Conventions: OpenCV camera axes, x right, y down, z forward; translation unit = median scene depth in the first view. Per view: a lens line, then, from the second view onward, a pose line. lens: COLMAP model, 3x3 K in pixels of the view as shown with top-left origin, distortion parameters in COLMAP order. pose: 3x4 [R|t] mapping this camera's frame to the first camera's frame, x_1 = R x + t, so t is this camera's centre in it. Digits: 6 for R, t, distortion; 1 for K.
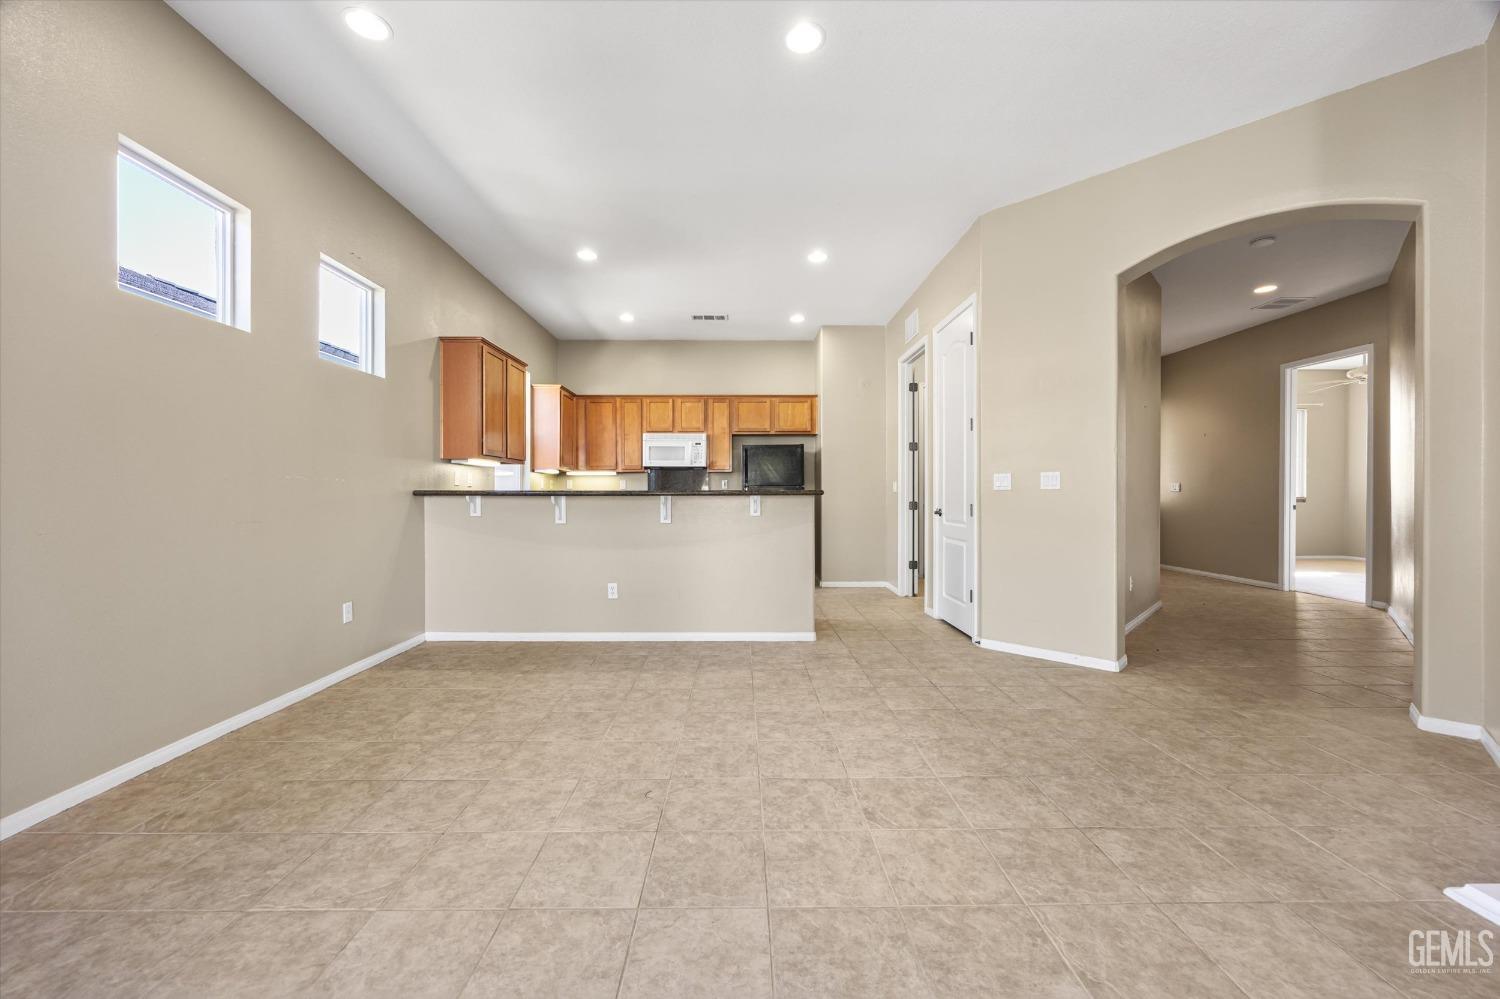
lens RADIAL K [[572.8, 0, 745.7], [0, 572.8, 497.5], [0, 0, 1]] dist [-0.003366, 0.000612]
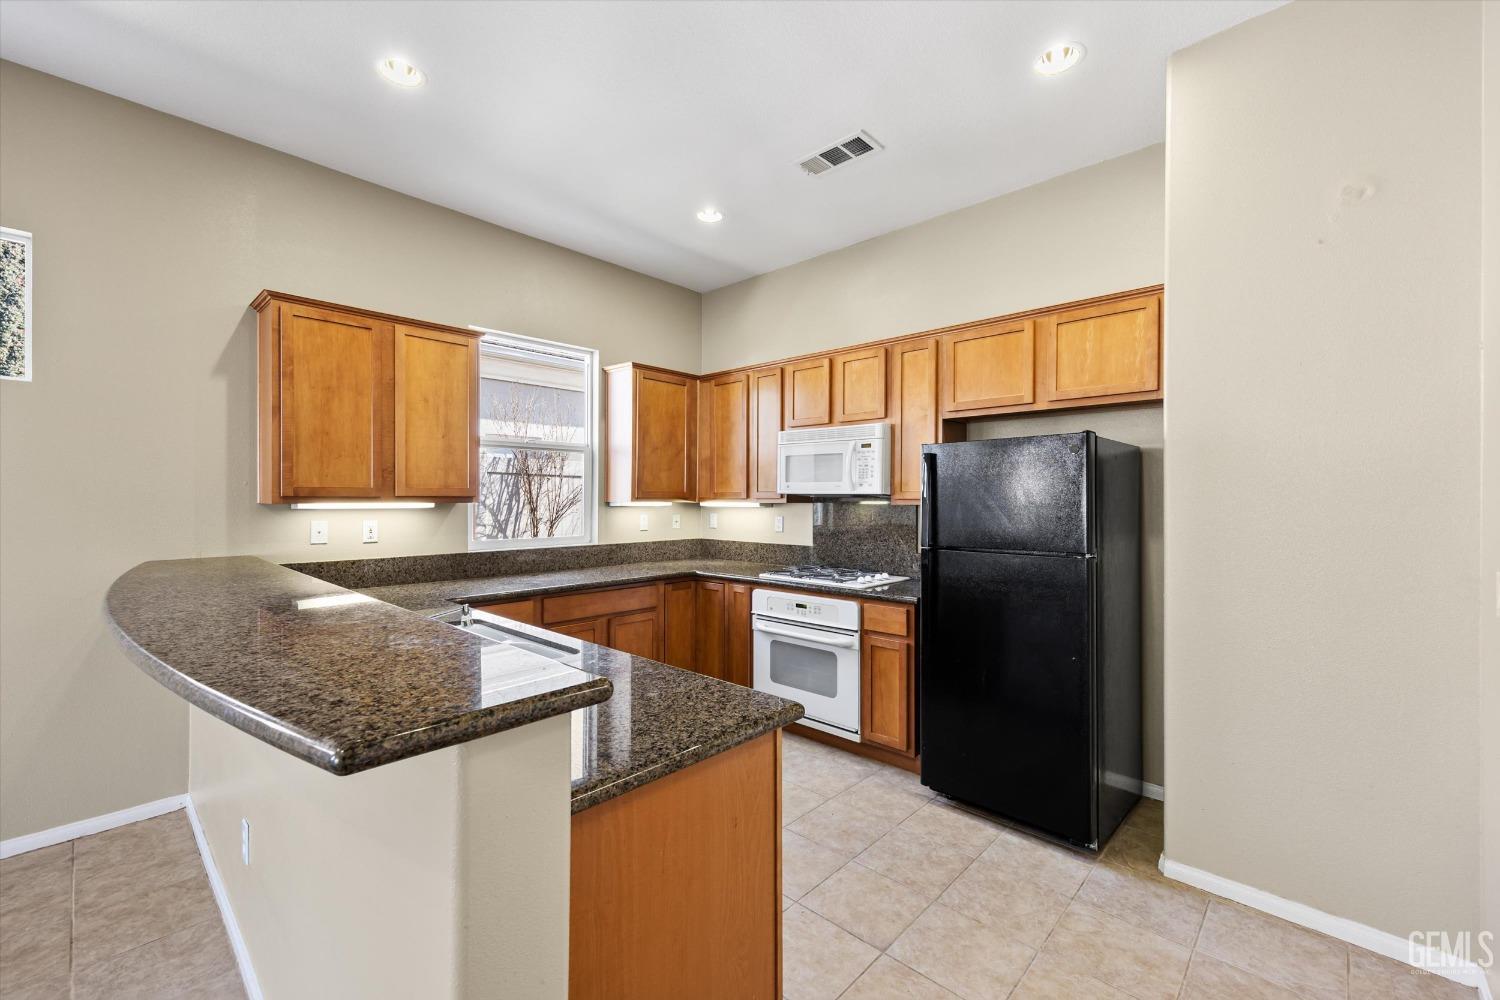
lens RADIAL K [[629.8, 0, 731.9], [0, 629.8, 492.7], [0, 0, 1]] dist [-0.011223, 0.000606]
pose [[0.720753, -0.002967, -0.693186, 0.327810], [-0.008782, 0.999872, -0.013411, -0.082080], [0.693136, 0.015753, 0.720634, 0.953914]]
